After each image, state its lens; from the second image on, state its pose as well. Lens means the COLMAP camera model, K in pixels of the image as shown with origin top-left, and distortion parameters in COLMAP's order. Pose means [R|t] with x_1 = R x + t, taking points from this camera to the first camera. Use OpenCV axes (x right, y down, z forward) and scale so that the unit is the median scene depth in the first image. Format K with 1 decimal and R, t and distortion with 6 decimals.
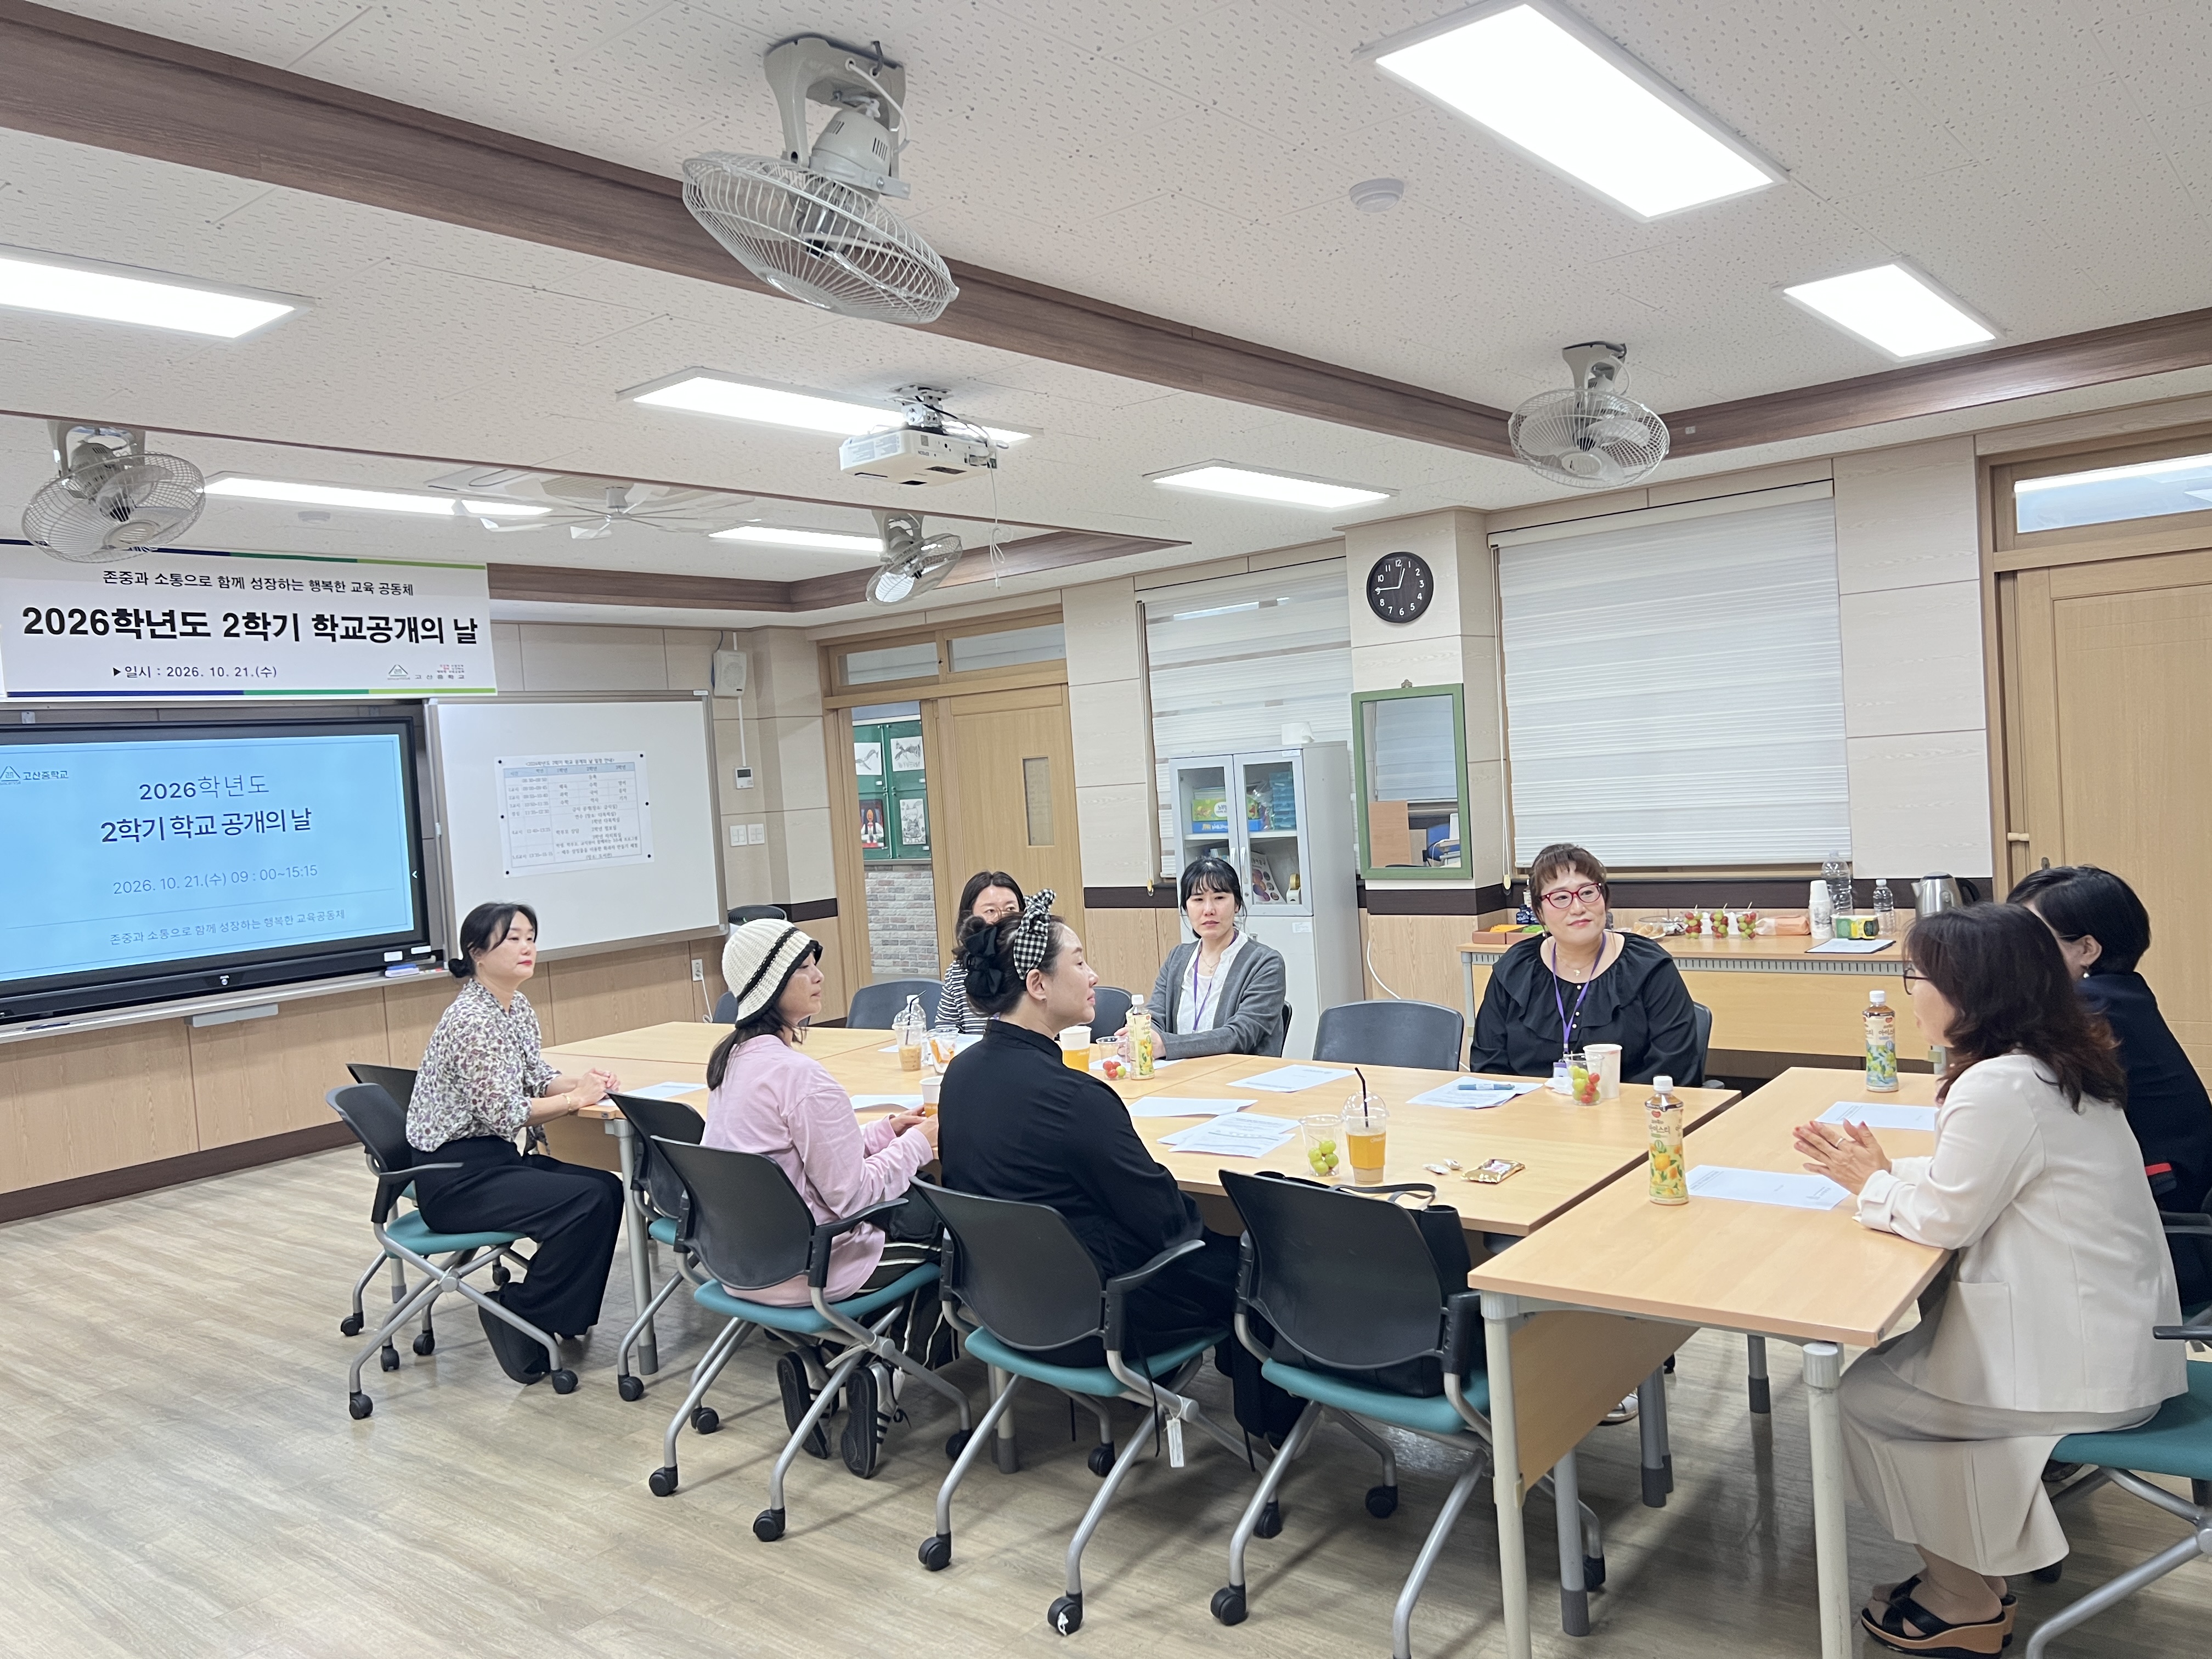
lens RADIAL K [[1695.9, 0, 1113.7], [0, 1695.9, 835.7], [0, 0, 1]] dist [0.064989, -0.041834]
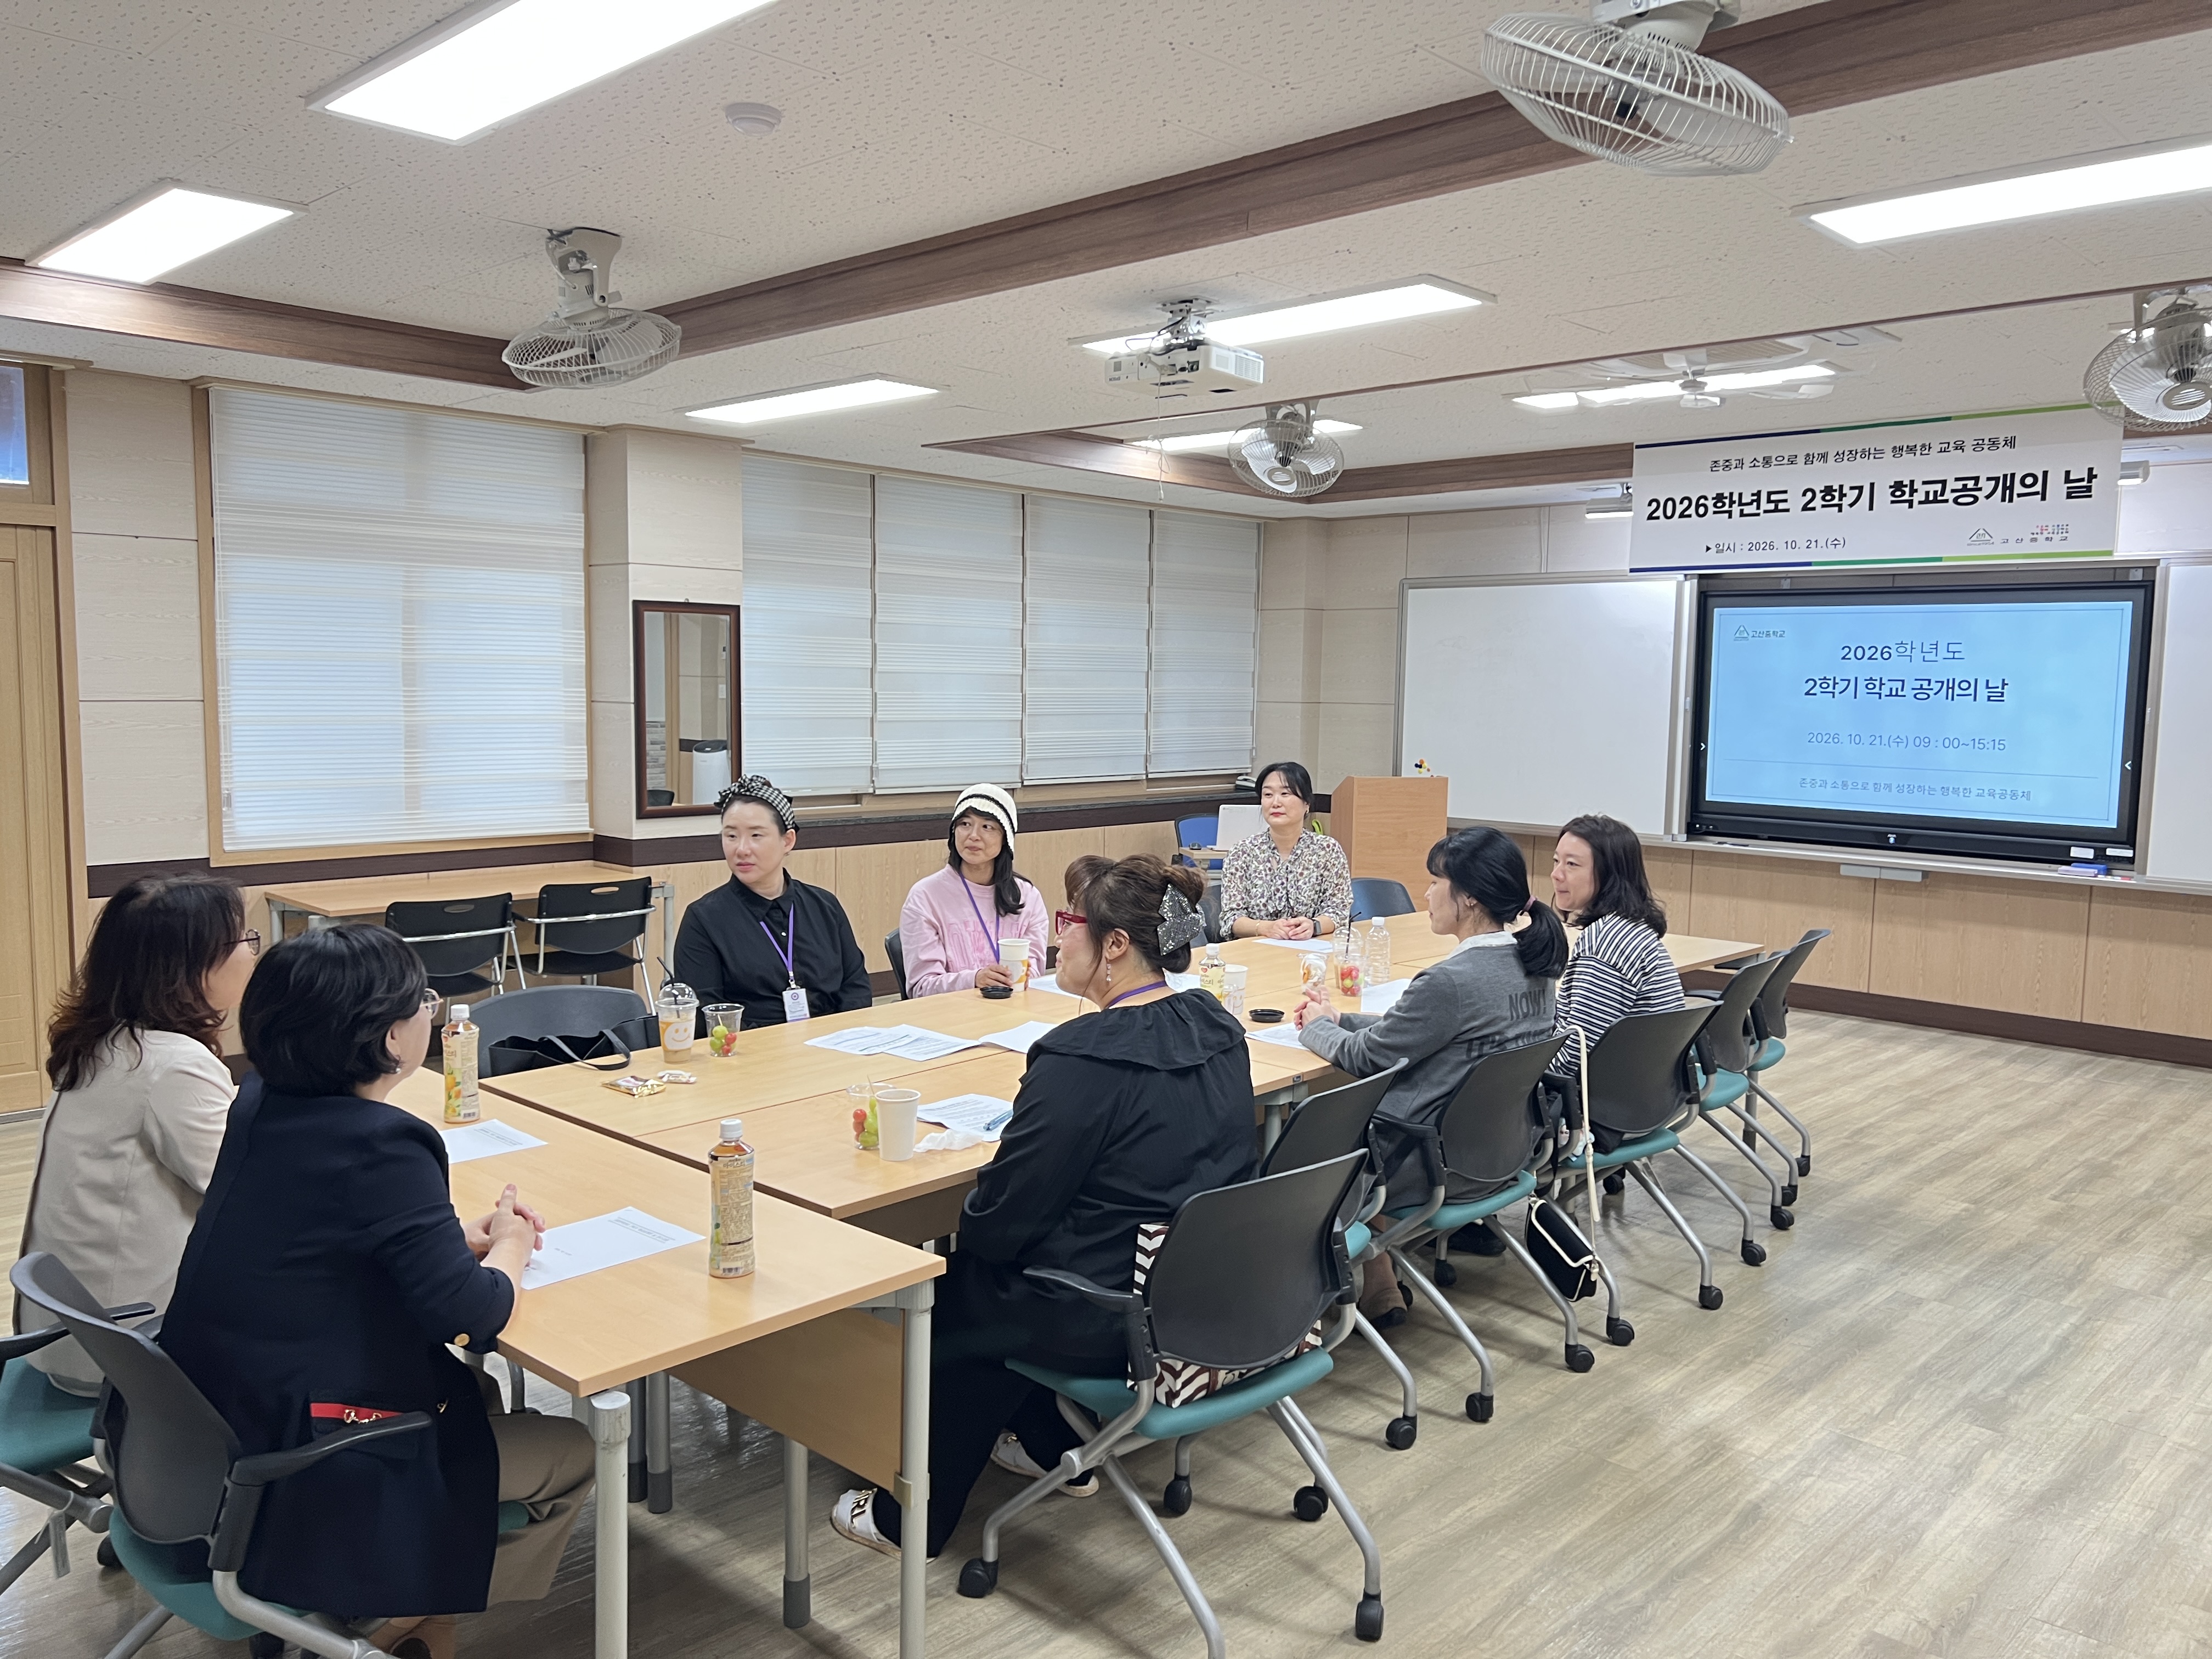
lens RADIAL K [[1695.9, 0, 1116.5], [0, 1695.9, 823.7], [0, 0, 1]] dist [0.064989, -0.041834]
pose [[-0.080831, 0.155908, -0.984459, 0.553061], [-0.053608, 0.985581, 0.160487, -0.067713], [0.995285, 0.065747, -0.071308, 0.621838]]
